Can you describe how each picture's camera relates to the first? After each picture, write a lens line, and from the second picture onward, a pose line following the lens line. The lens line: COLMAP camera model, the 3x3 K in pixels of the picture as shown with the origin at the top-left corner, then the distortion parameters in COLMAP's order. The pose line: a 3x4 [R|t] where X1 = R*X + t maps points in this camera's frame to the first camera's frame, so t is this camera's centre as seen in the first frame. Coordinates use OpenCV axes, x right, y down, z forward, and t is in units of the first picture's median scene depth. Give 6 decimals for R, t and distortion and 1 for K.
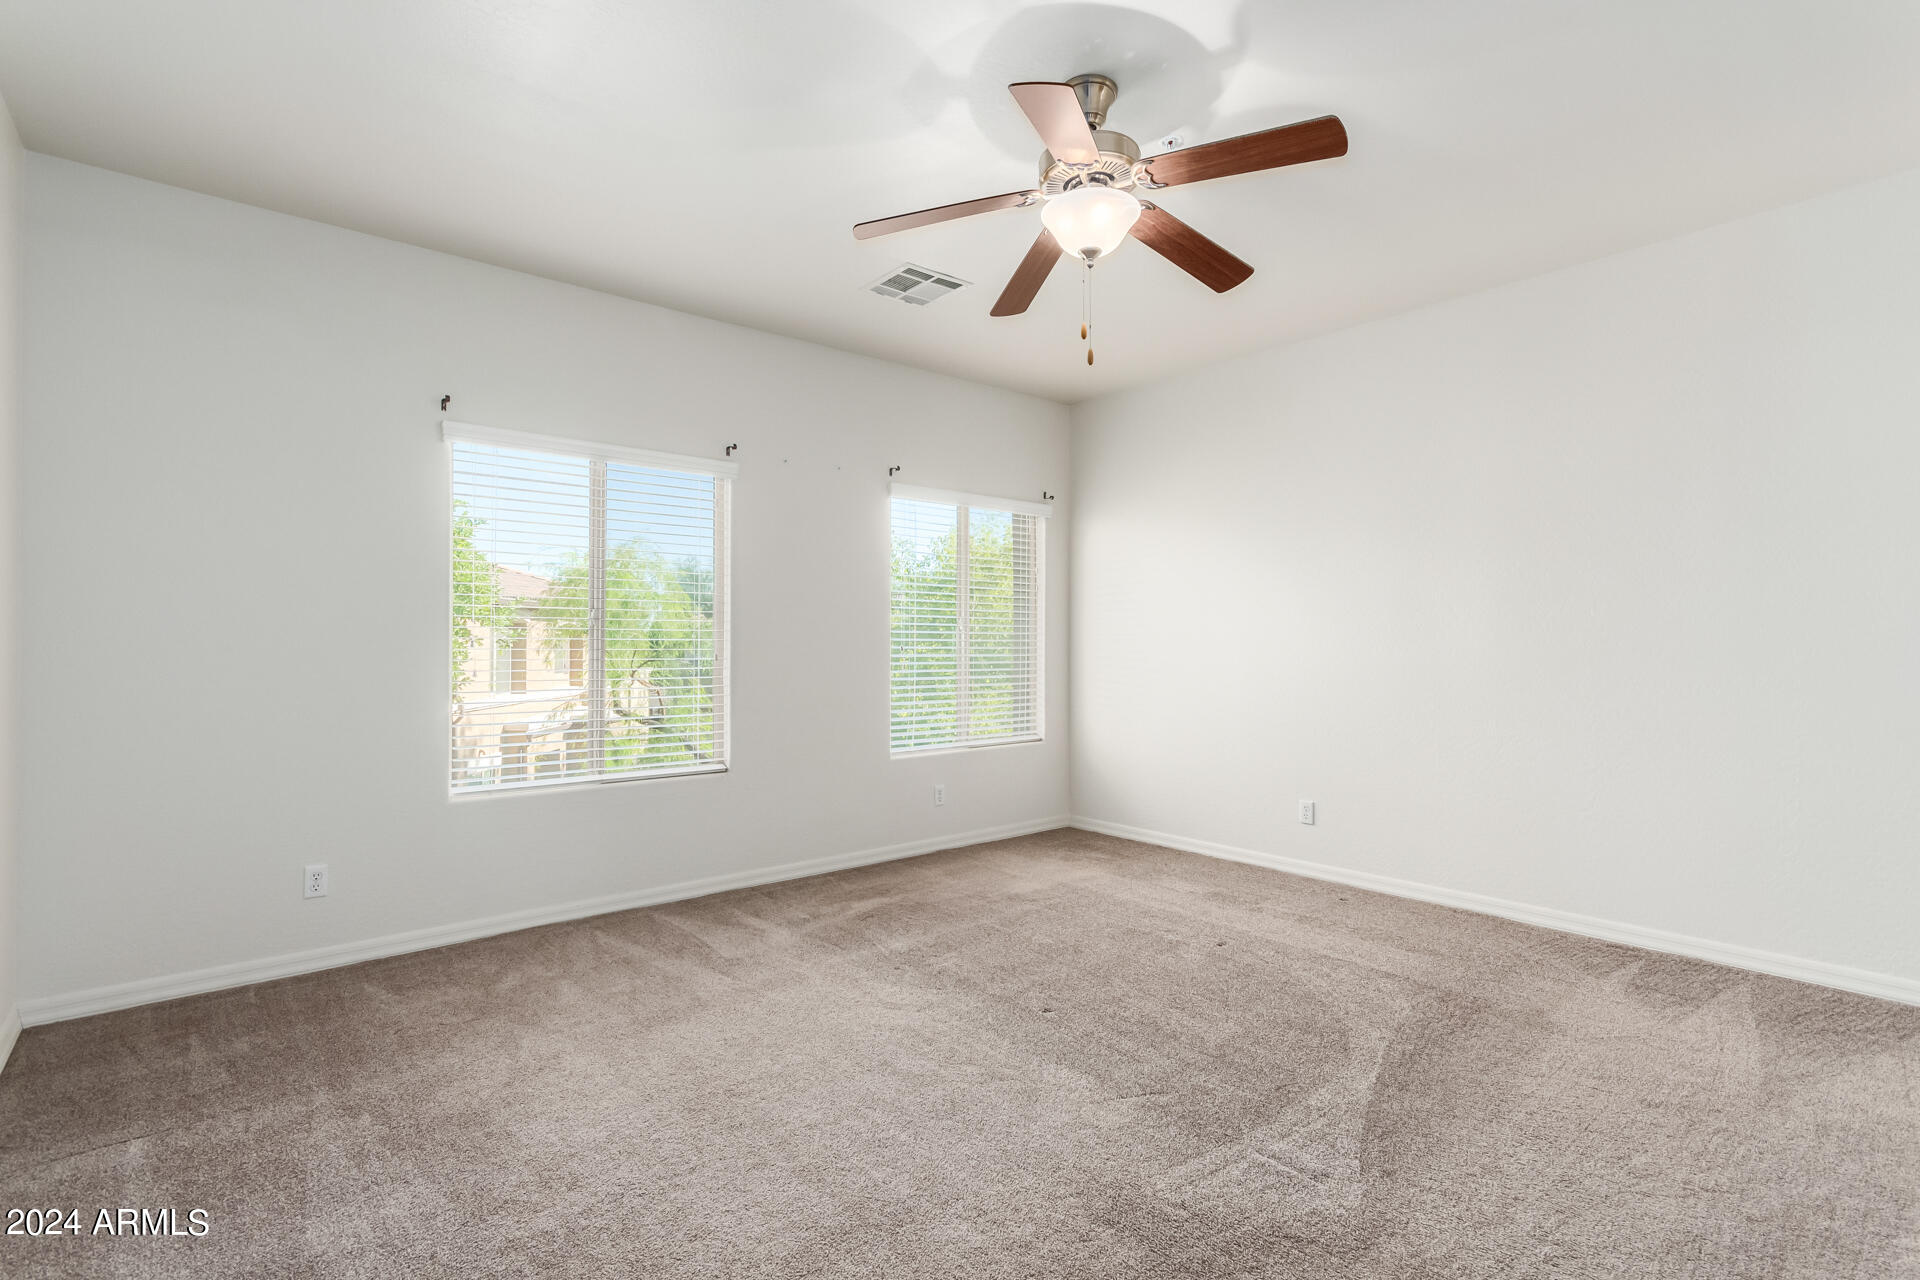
lens RADIAL K [[889.9, 0, 950.6], [0, 889.9, 633.2], [0, 0, 1]] dist [0.002670, 0.002192]
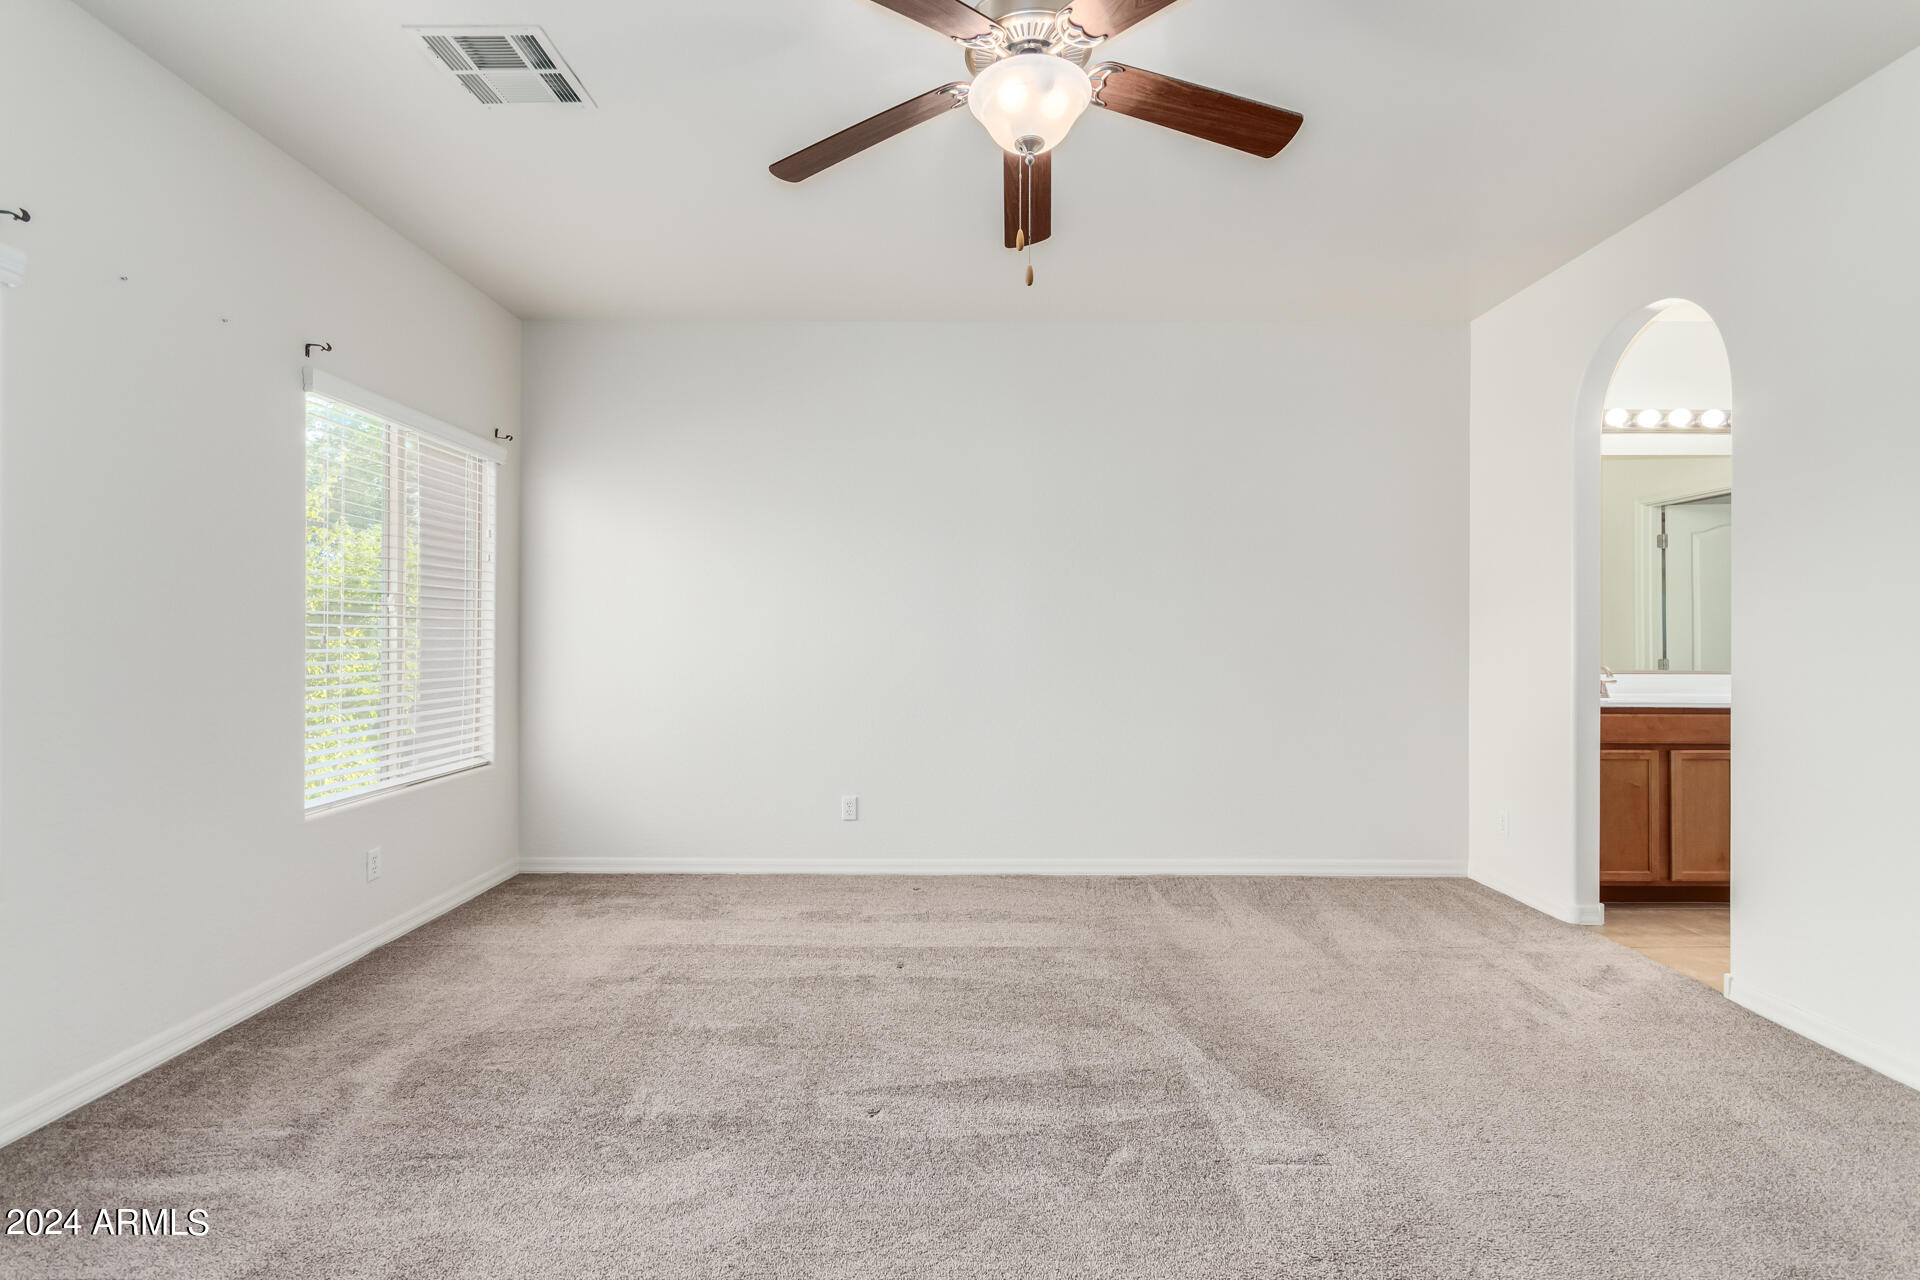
lens RADIAL K [[889.9, 0, 963.2], [0, 889.9, 631.5], [0, 0, 1]] dist [0.002670, 0.002192]
pose [[0.640469, 0.009407, 0.767927, -0.324228], [-0.013715, 0.999906, -0.000811, 0.009097], [-0.767862, -0.010013, 0.640537, 0.344634]]
